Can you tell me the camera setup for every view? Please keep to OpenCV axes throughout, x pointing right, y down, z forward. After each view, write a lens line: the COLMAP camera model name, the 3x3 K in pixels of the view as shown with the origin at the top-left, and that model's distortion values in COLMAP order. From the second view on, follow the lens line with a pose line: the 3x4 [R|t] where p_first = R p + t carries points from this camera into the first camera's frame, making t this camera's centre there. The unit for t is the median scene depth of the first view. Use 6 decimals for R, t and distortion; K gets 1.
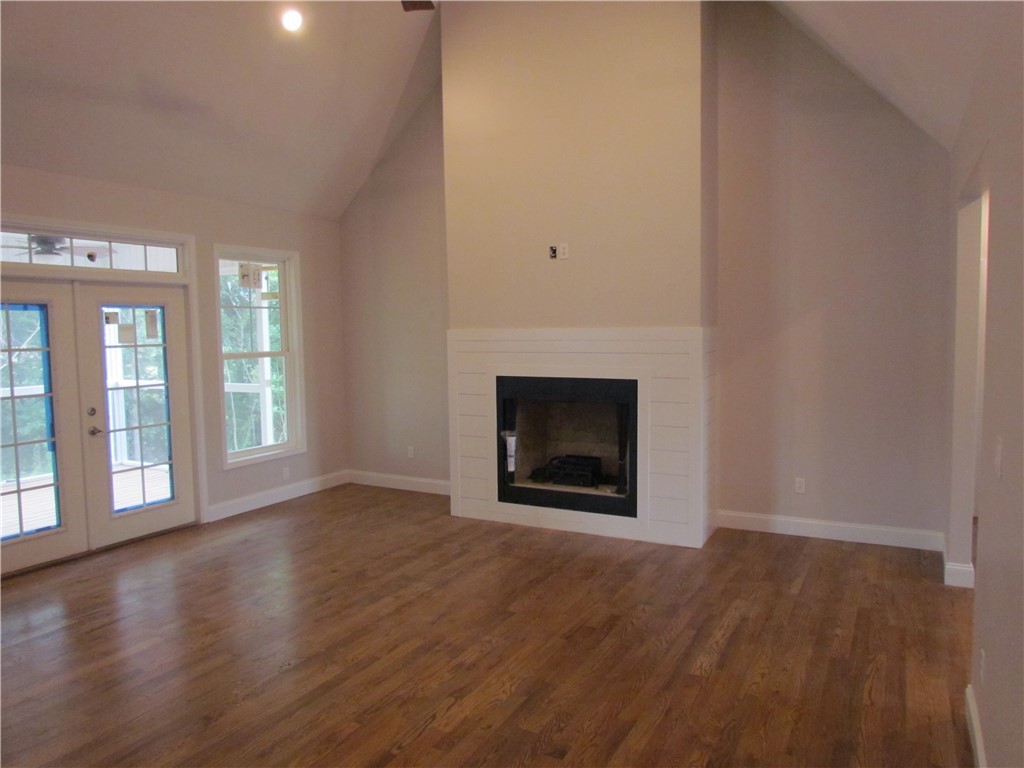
lens RADIAL K [[725.0, 0, 516.4], [0, 725.0, 382.2], [0, 0, 1]] dist [-0.047563, 0.027703]
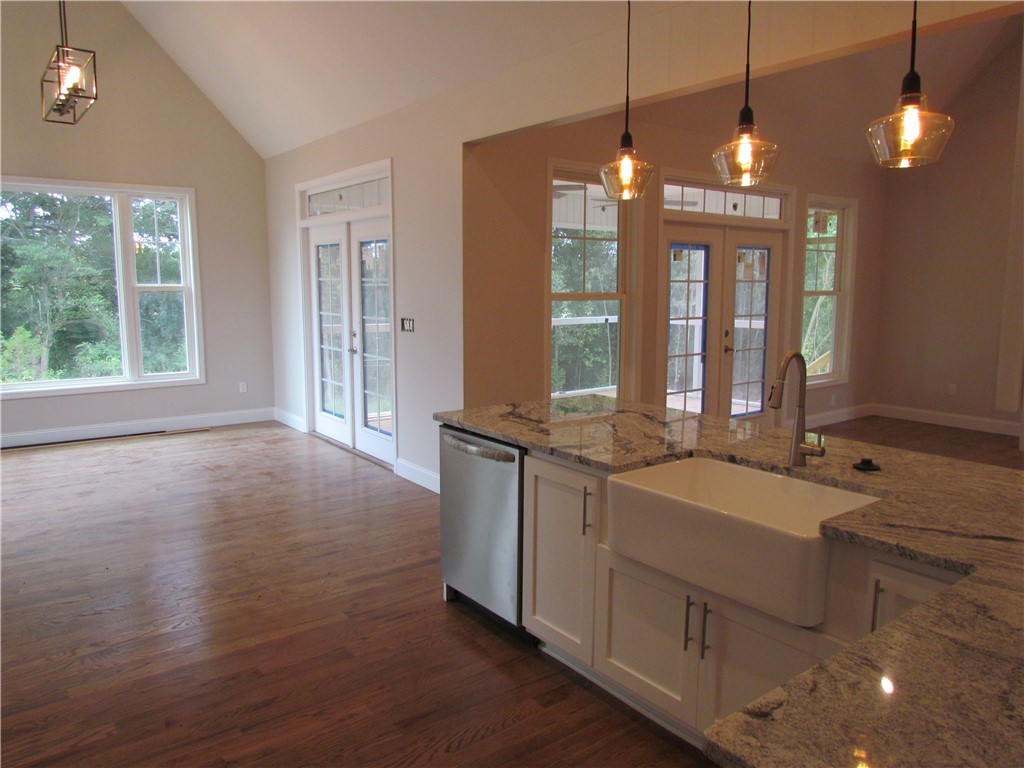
lens RADIAL K [[725.0, 0, 515.8], [0, 725.0, 382.6], [0, 0, 1]] dist [-0.047563, 0.027703]
pose [[0.911706, 0.072548, -0.404388, -0.387206], [-0.046472, 0.996179, 0.073943, 0.047269], [0.408207, -0.048621, 0.911594, -0.268948]]
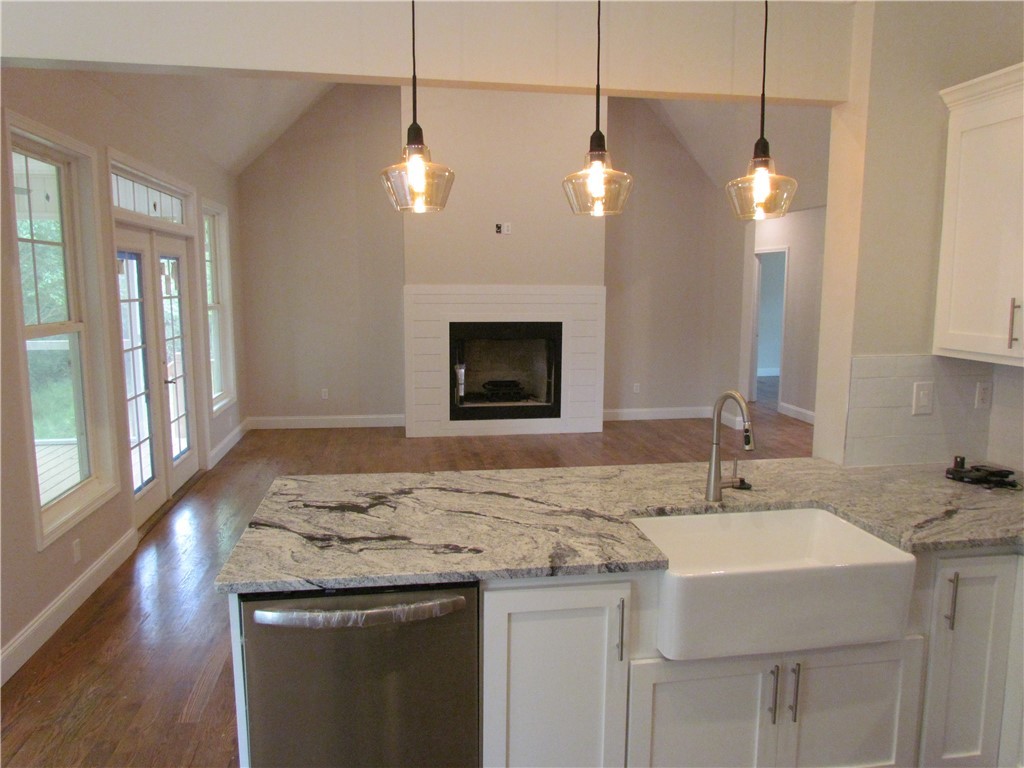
lens RADIAL K [[725.0, 0, 506.3], [0, 725.0, 385.8], [0, 0, 1]] dist [-0.047563, 0.027703]
pose [[0.793839, -0.068789, 0.604225, -0.765983], [0.031623, 0.996907, 0.071948, 0.014943], [-0.607306, -0.038008, 0.793559, -0.083118]]
